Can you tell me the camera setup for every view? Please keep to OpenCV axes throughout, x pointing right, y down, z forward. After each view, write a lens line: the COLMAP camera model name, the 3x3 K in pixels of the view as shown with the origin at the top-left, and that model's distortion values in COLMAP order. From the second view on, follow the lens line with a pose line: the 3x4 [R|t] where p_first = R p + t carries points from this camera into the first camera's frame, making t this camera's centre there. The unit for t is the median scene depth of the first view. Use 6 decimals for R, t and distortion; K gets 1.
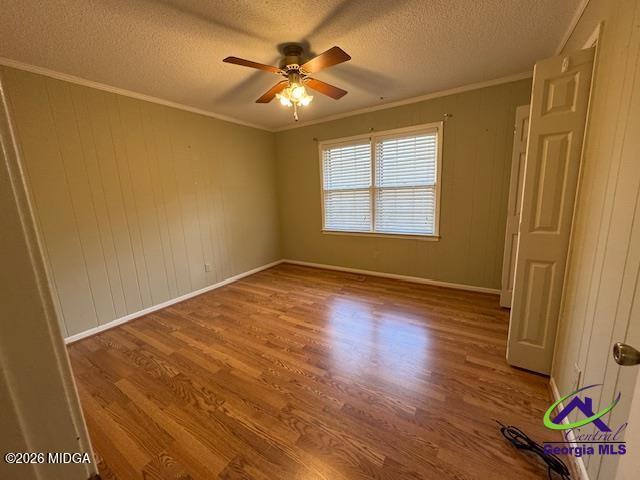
lens RADIAL K [[257.7, 0, 318.2], [0, 257.7, 239.4], [0, 0, 1]] dist [0.002522, -0.000384]
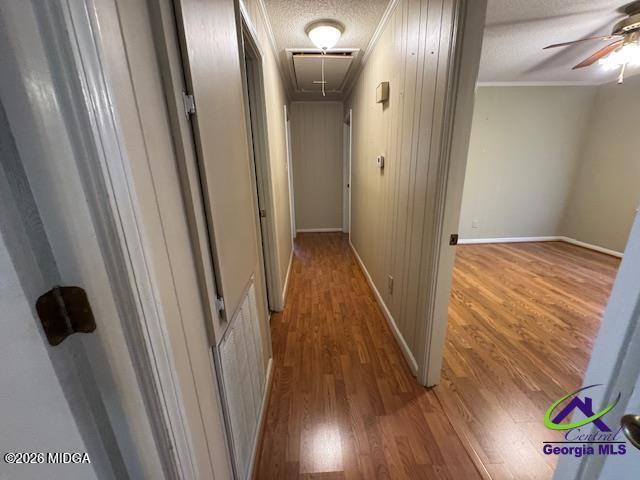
lens RADIAL K [[257.7, 0, 320.2], [0, 257.7, 236.8], [0, 0, 1]] dist [0.002522, -0.000384]
pose [[0.582804, 0.245163, -0.774748, 0.109416], [-0.150650, 0.969474, 0.193456, 0.052217], [0.798526, 0.003970, 0.601947, -0.336205]]
